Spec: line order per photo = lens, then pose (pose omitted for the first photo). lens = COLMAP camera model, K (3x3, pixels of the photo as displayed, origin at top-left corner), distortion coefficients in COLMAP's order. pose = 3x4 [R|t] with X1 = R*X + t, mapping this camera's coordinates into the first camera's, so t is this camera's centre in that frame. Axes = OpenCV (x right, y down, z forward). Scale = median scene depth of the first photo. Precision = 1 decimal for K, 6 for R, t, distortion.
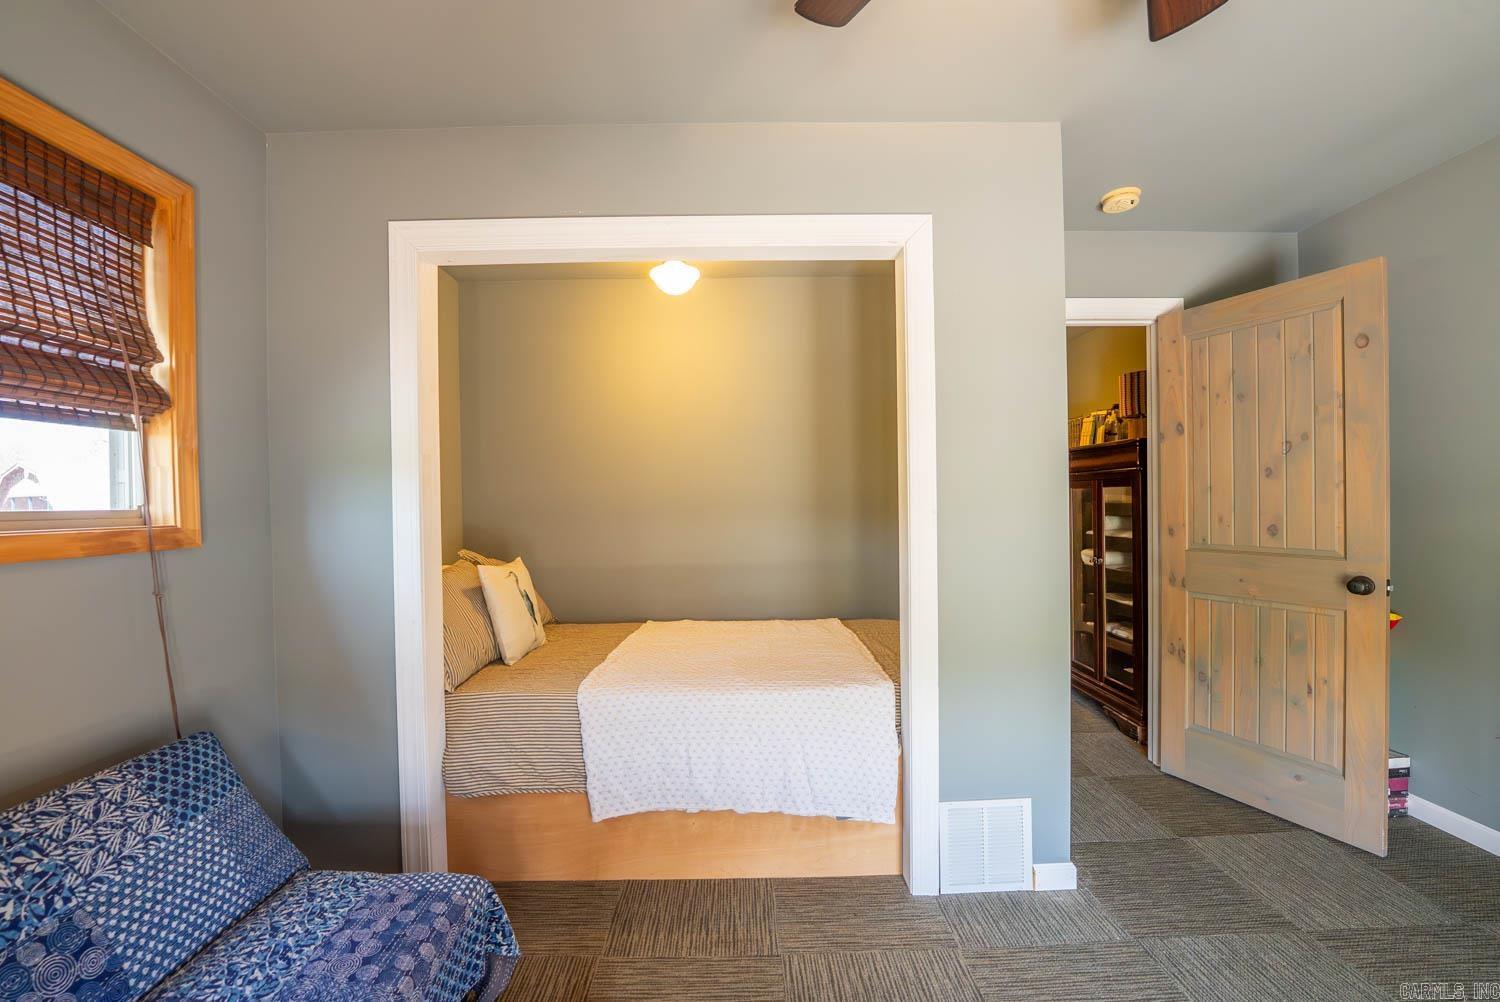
lens RADIAL K [[612.4, 0, 746.2], [0, 612.4, 504.6], [0, 0, 1]] dist [-0.028688, 0.004324]
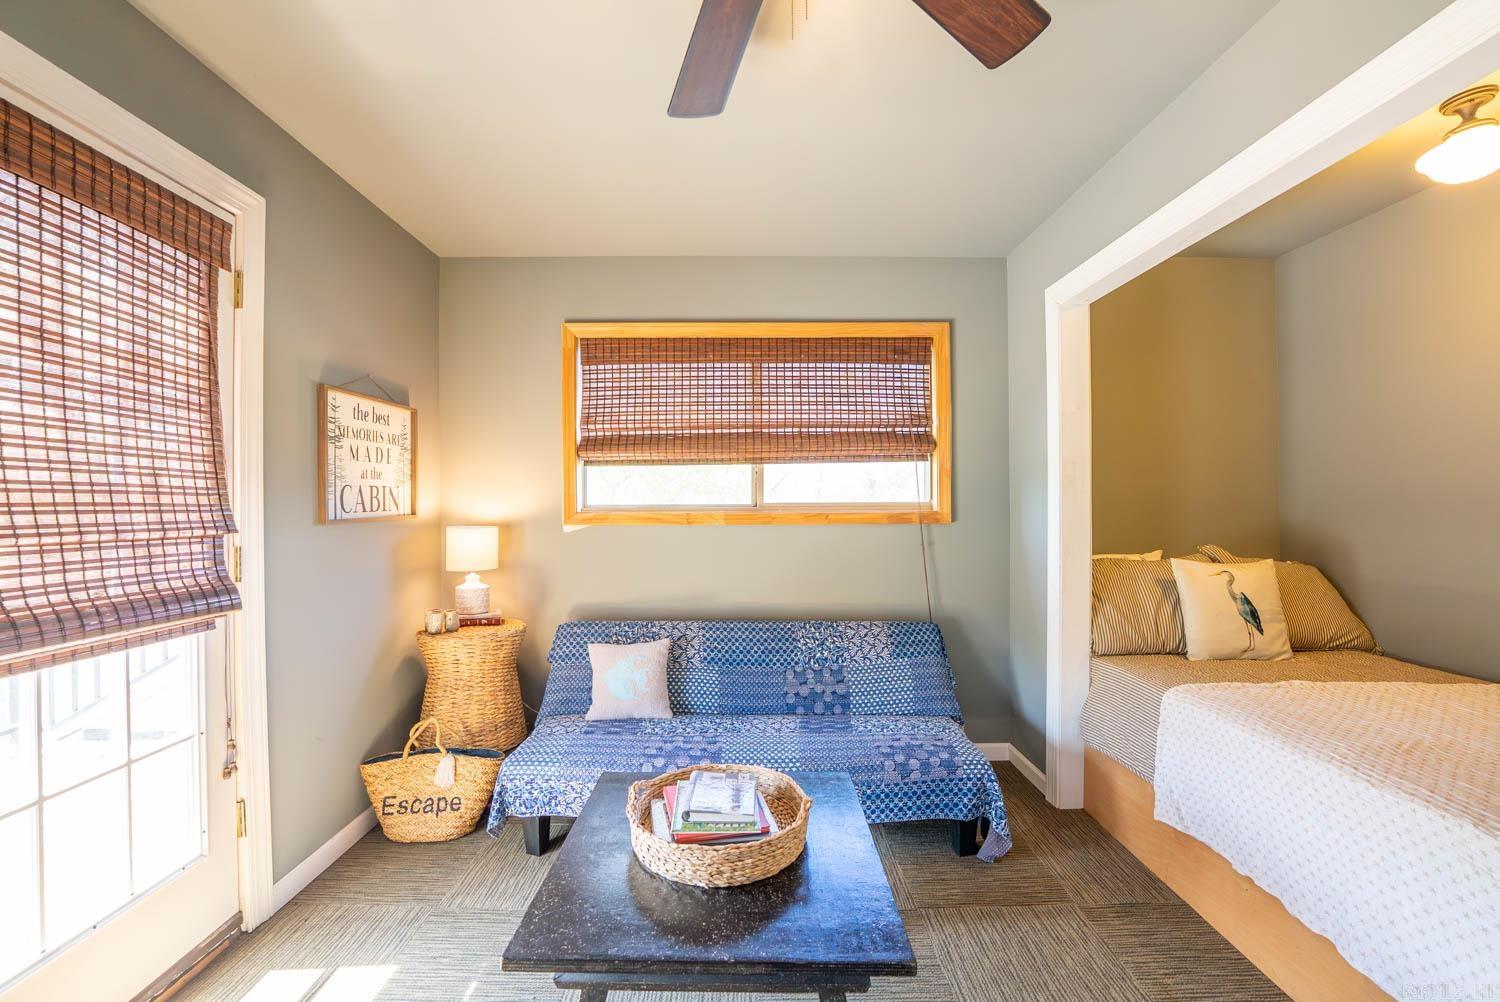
lens RADIAL K [[612.4, 0, 746.2], [0, 612.4, 504.6], [0, 0, 1]] dist [-0.028688, 0.004324]
pose [[-0.008695, 0.019147, -0.999779, 0.998084], [-0.000060, 0.999817, 0.019149, -0.021684], [0.999962, 0.000226, -0.008692, 0.449589]]
